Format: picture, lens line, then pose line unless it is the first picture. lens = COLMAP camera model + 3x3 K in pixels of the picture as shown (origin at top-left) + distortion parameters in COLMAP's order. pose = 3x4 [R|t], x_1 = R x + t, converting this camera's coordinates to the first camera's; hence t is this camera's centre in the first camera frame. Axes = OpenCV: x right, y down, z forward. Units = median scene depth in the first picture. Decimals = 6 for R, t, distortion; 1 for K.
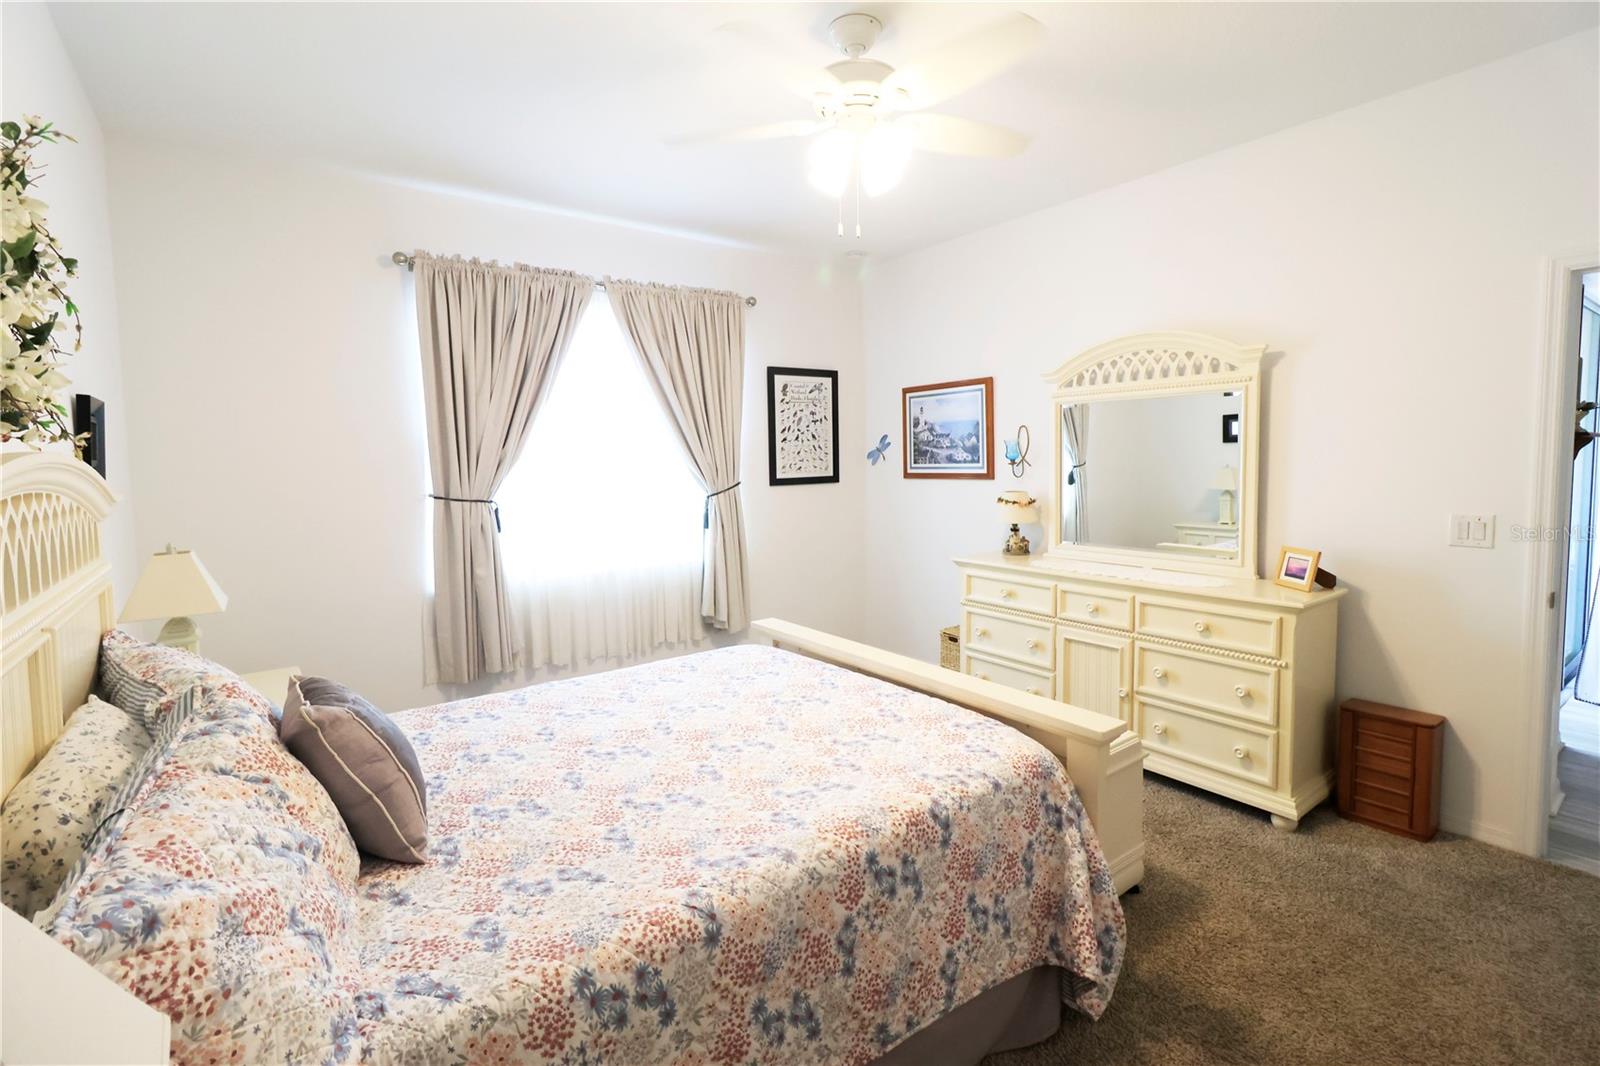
lens RADIAL K [[741.7, 0, 802.7], [0, 741.7, 518.7], [0, 0, 1]] dist [0.005181, -0.001812]
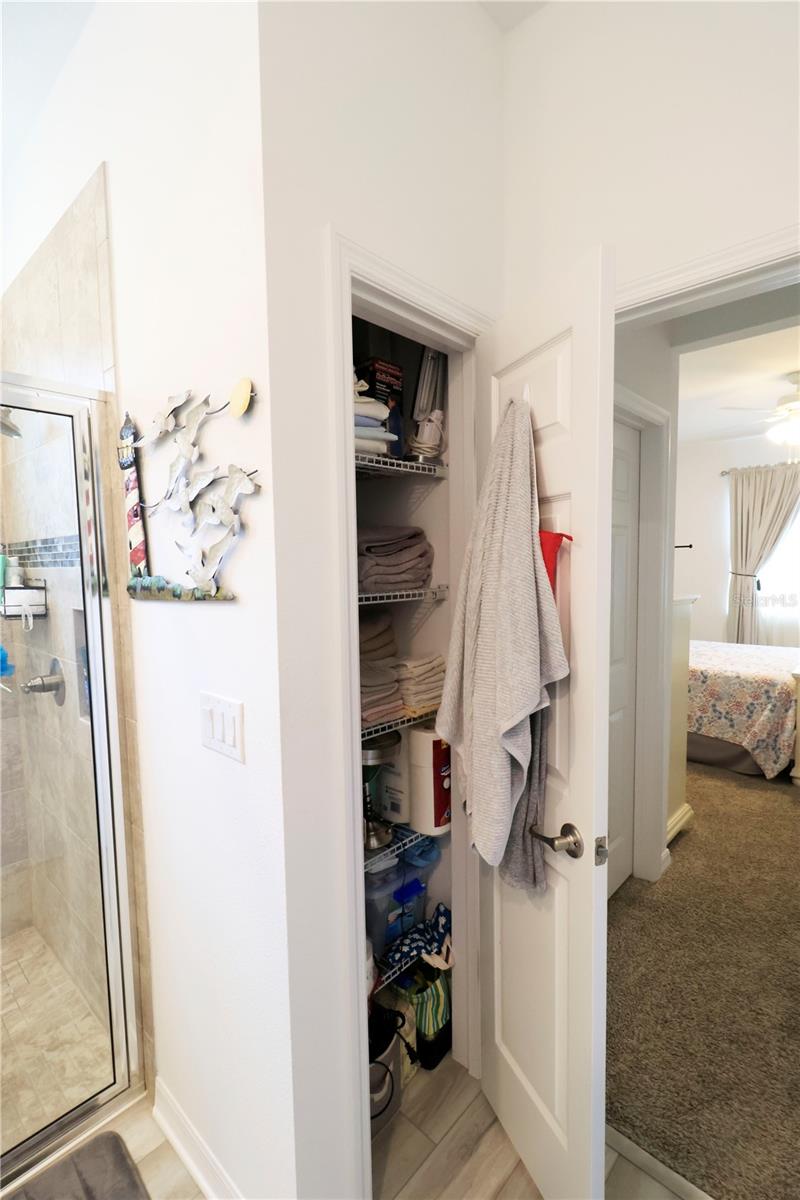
lens RADIAL K [[556.3, 0, 403.3], [0, 556.3, 604.0], [0, 0, 1]] dist [0.005181, -0.001812]
pose [[0.201899, 0.094075, -0.974878, 2.140260], [-0.072918, 0.994058, 0.080824, 0.000666], [0.976688, 0.054768, 0.207559, -0.747681]]
